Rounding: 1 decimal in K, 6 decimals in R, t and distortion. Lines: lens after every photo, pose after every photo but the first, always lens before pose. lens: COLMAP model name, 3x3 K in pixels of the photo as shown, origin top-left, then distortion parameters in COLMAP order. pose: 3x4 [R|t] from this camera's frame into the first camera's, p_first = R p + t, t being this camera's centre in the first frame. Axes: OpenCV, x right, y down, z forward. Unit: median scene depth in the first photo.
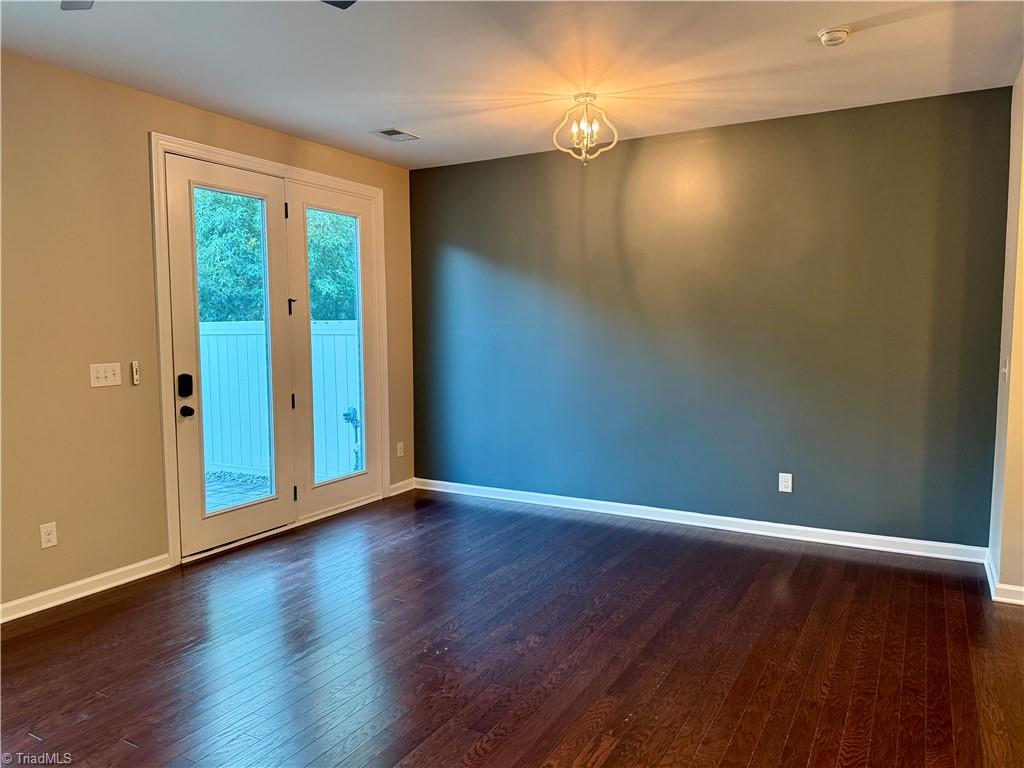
lens RADIAL K [[725.5, 0, 520.1], [0, 725.5, 381.9], [0, 0, 1]] dist [0.023080, -0.034869]
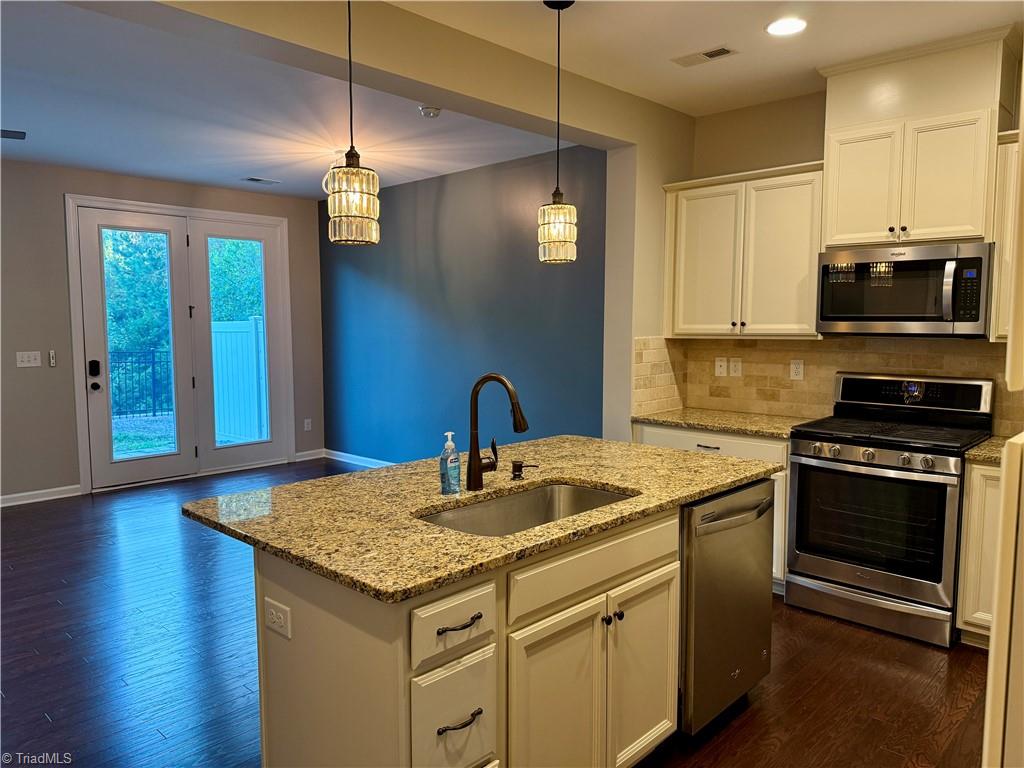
lens RADIAL K [[725.5, 0, 508.2], [0, 725.5, 383.1], [0, 0, 1]] dist [0.023080, -0.034869]
pose [[0.968151, 0.027484, -0.248854, 0.605653], [-0.025756, 0.999616, 0.010198, -0.001320], [0.249039, -0.003464, 0.968487, -0.160512]]
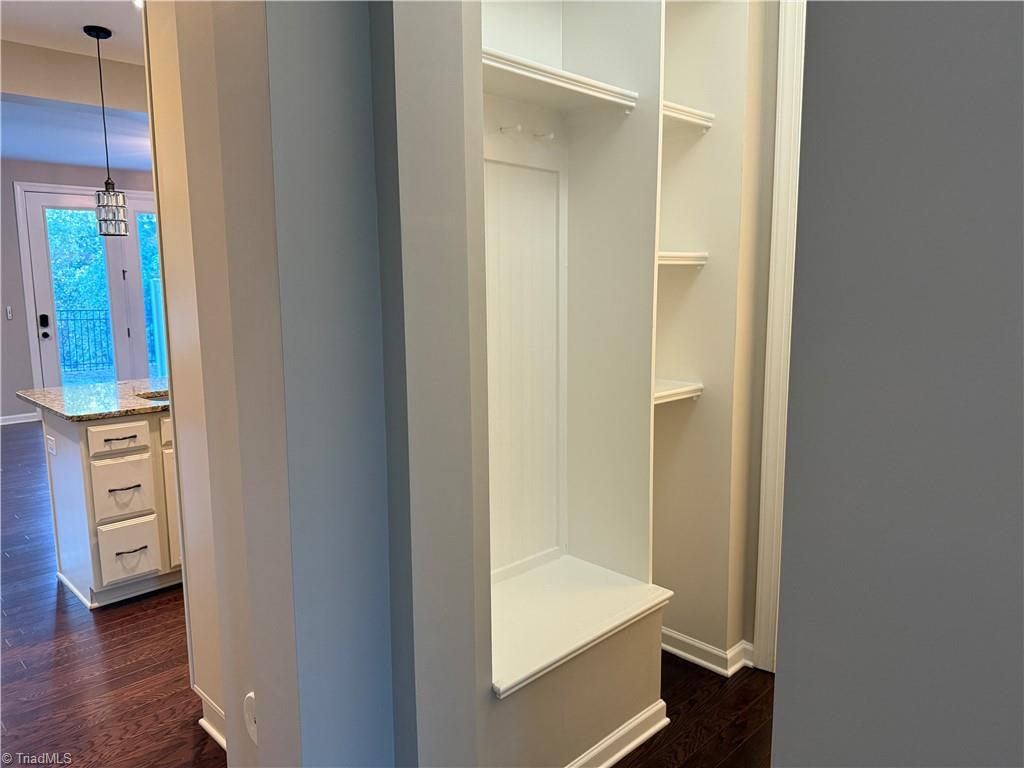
lens RADIAL K [[725.5, 0, 507.8], [0, 725.5, 385.1], [0, 0, 1]] dist [0.023080, -0.034869]
pose [[0.960812, 0.039792, -0.274330, 1.016037], [-0.021236, 0.997301, 0.070283, 0.011235], [0.276386, -0.061703, 0.959064, -0.373880]]
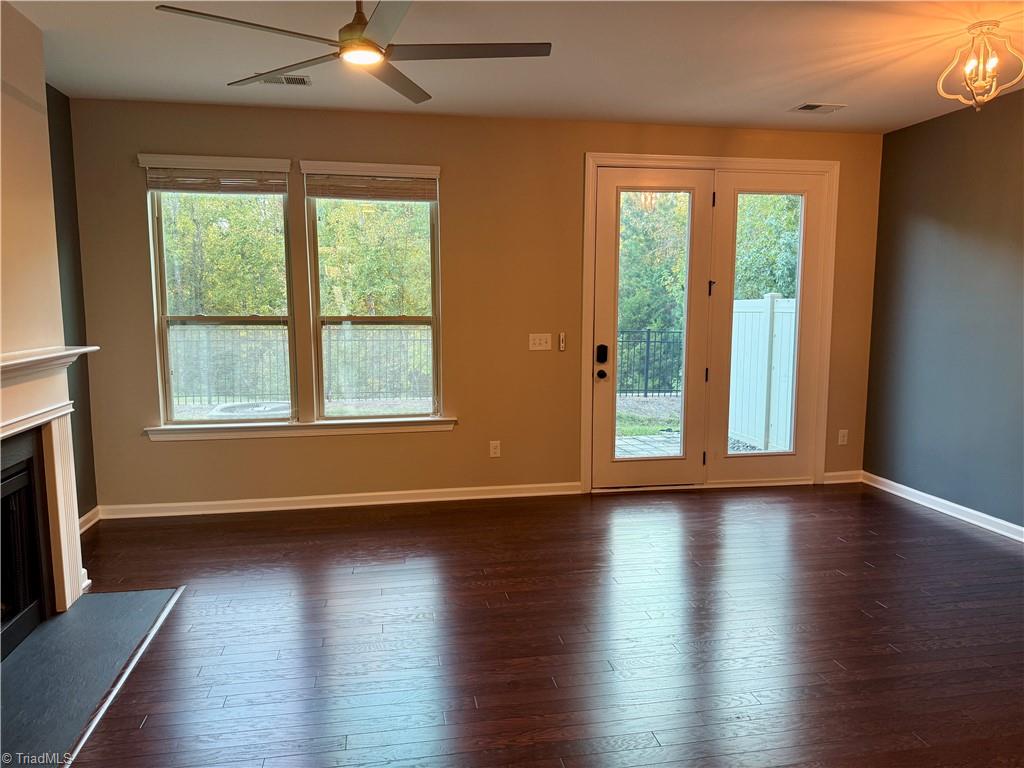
lens RADIAL K [[725.5, 0, 495.7], [0, 725.5, 399.8], [0, 0, 1]] dist [0.023080, -0.034869]
pose [[0.621206, 0.113408, -0.775398, 0.360290], [-0.066014, 0.993529, 0.092424, -0.017552], [0.780862, -0.006227, 0.624673, 0.066014]]
